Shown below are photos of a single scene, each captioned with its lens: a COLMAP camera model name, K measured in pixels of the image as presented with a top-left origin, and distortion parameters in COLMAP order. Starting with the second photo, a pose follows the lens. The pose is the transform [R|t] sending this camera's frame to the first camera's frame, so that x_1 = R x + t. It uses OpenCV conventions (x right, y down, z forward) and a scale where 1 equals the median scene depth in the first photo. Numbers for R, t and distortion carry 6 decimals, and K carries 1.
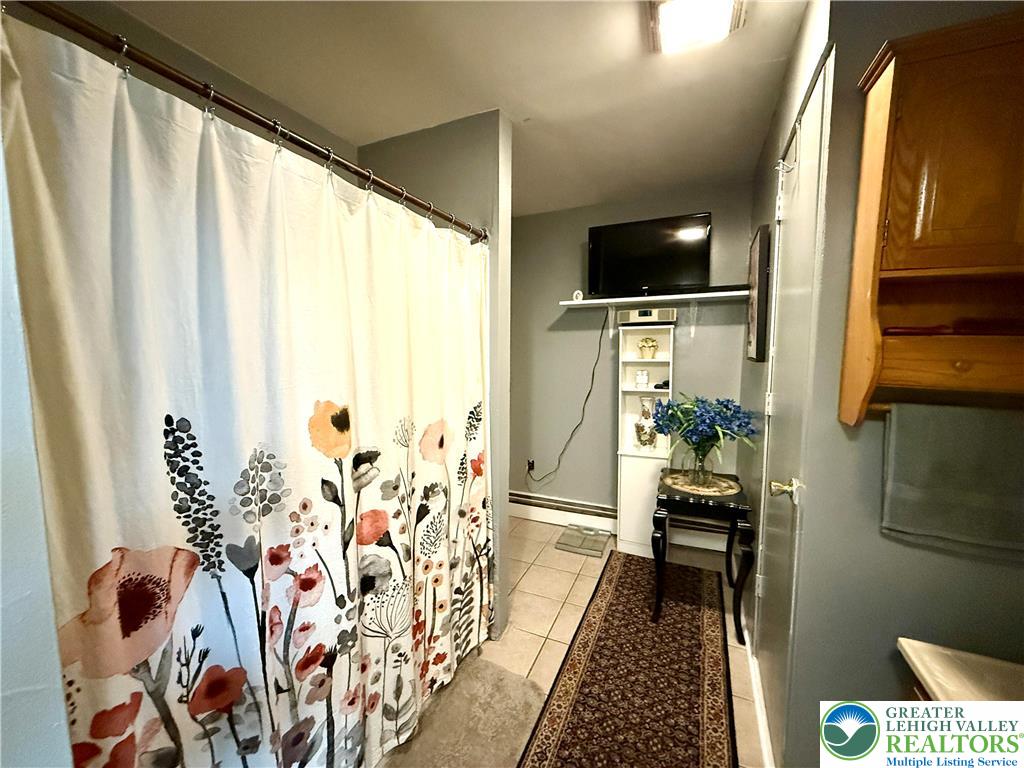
lens RADIAL K [[407.7, 0, 510.3], [0, 407.7, 386.4], [0, 0, 1]] dist [-0.001178, 0.000008]
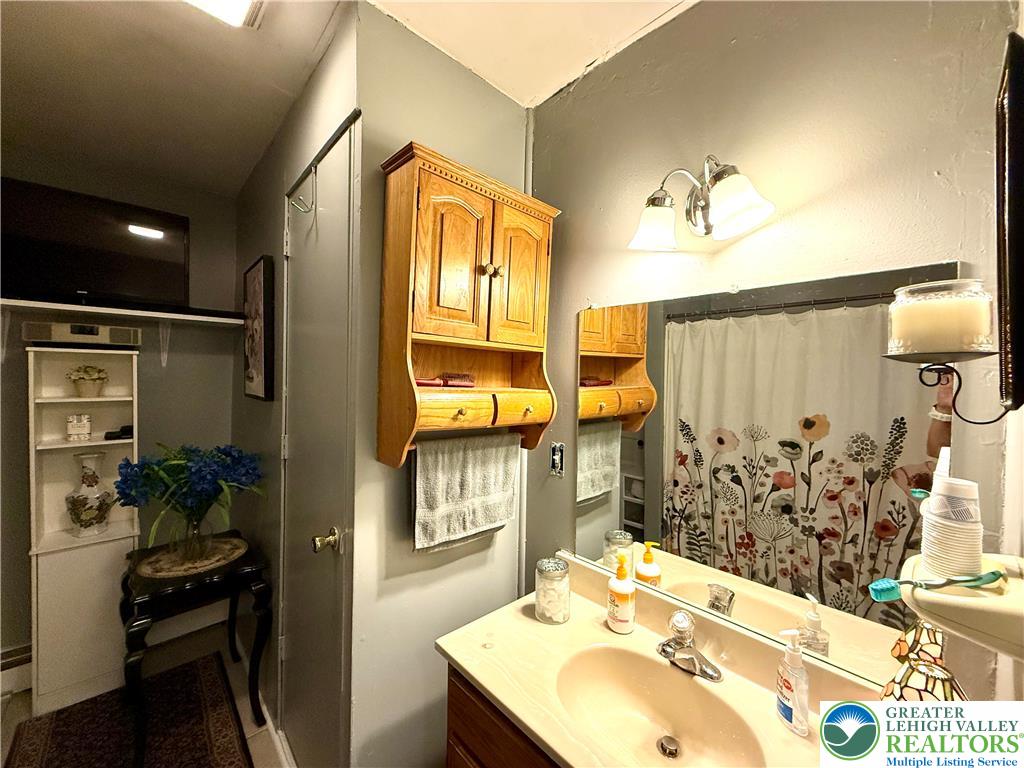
lens RADIAL K [[407.7, 0, 513.3], [0, 407.7, 387.0], [0, 0, 1]] dist [-0.001178, 0.000008]
pose [[0.386499, -0.006645, 0.922266, -0.017335], [0.063948, 0.997761, -0.019611, -0.031884], [-0.920070, 0.066557, 0.386058, 0.112345]]
